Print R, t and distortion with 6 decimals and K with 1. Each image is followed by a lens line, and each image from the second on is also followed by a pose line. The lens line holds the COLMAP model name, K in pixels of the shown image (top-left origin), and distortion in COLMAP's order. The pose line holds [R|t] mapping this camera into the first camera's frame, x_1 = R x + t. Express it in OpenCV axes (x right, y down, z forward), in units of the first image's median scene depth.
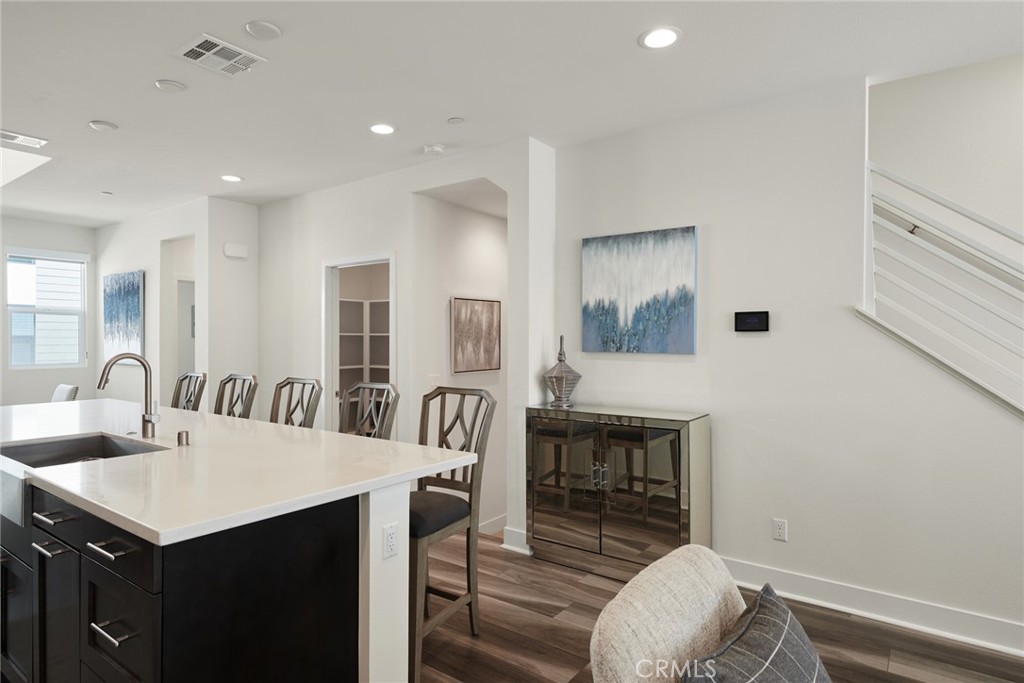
lens RADIAL K [[576.8, 0, 510.1], [0, 576.8, 341.3], [0, 0, 1]] dist [0.006480, 0.001037]
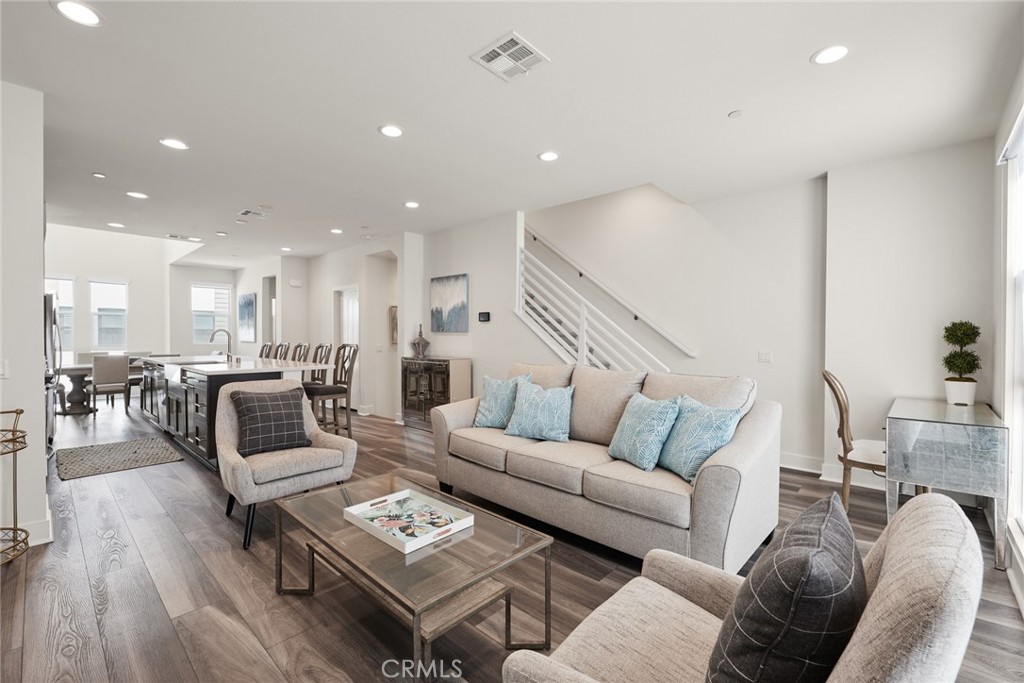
lens RADIAL K [[446.3, 0, 511.0], [0, 446.3, 341.3], [0, 0, 1]] dist [0.008852, -0.000018]
pose [[0.992502, 0.002373, -0.122208, 0.565810], [-0.001388, 0.999966, 0.008138, 0.036303], [0.122223, -0.007907, 0.992471, -0.544781]]
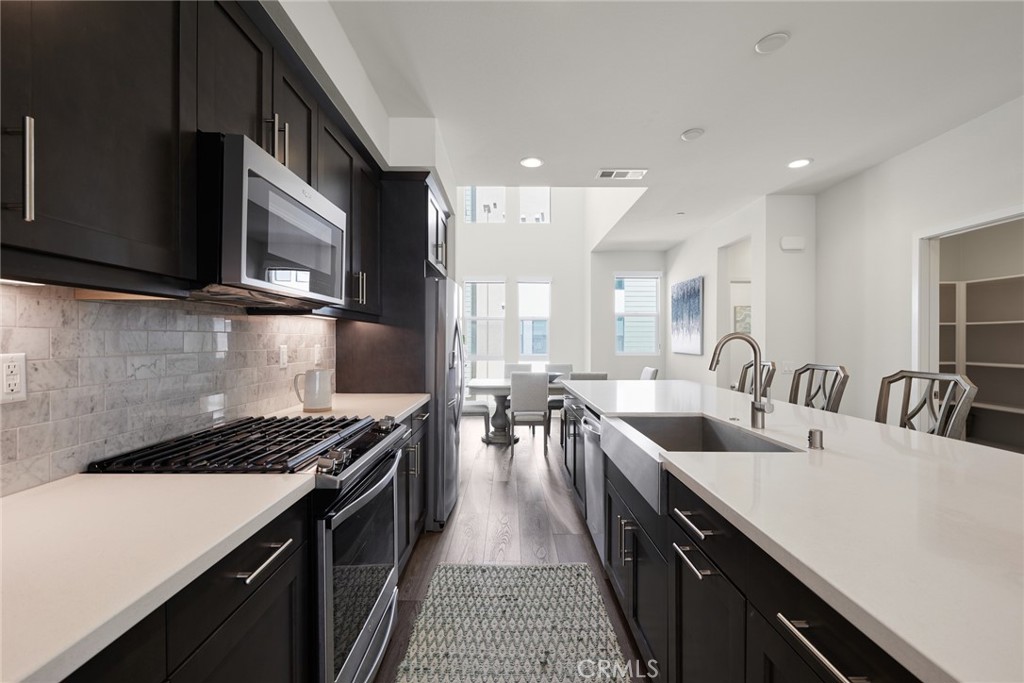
lens RADIAL K [[408.0, 0, 516.2], [0, 408.0, 343.1], [0, 0, 1]] dist [-0.001426, 0.000179]
pose [[0.602046, 0.000143, -0.798461, -0.269240], [-0.003189, 0.999992, -0.002226, 0.029709], [0.798455, 0.003887, 0.602042, 0.251111]]
